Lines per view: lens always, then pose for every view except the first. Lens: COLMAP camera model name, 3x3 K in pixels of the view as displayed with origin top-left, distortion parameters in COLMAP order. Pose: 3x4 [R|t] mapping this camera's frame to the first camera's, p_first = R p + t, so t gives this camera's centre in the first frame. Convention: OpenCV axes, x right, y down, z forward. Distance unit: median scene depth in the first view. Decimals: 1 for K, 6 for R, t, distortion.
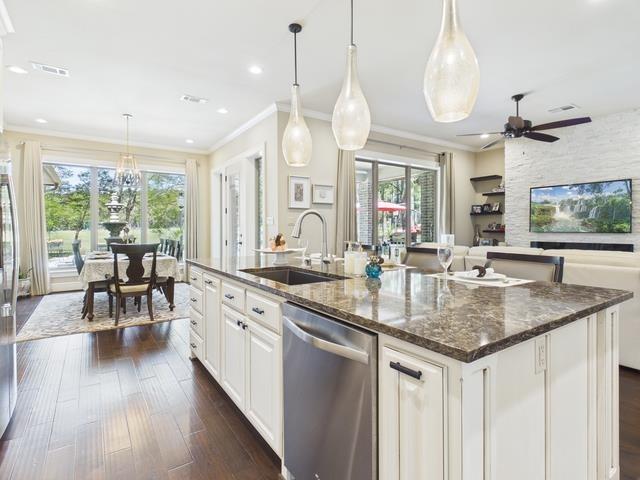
lens RADIAL K [[334.5, 0, 320.9], [0, 334.5, 228.7], [0, 0, 1]] dist [0.000227, -0.000099]
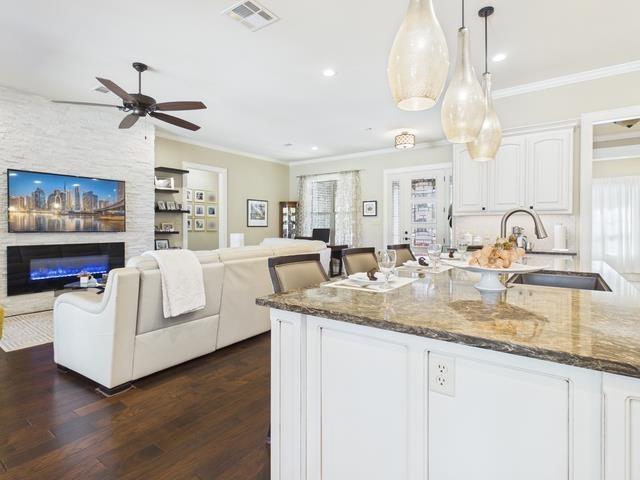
lens RADIAL K [[334.5, 0, 319.7], [0, 334.5, 229.9], [0, 0, 1]] dist [0.000227, -0.000099]
pose [[-0.333520, -0.006203, 0.942723, -0.242160], [0.001365, 0.999974, 0.007062, 0.000594], [-0.942742, 0.003642, -0.333503, 0.629817]]
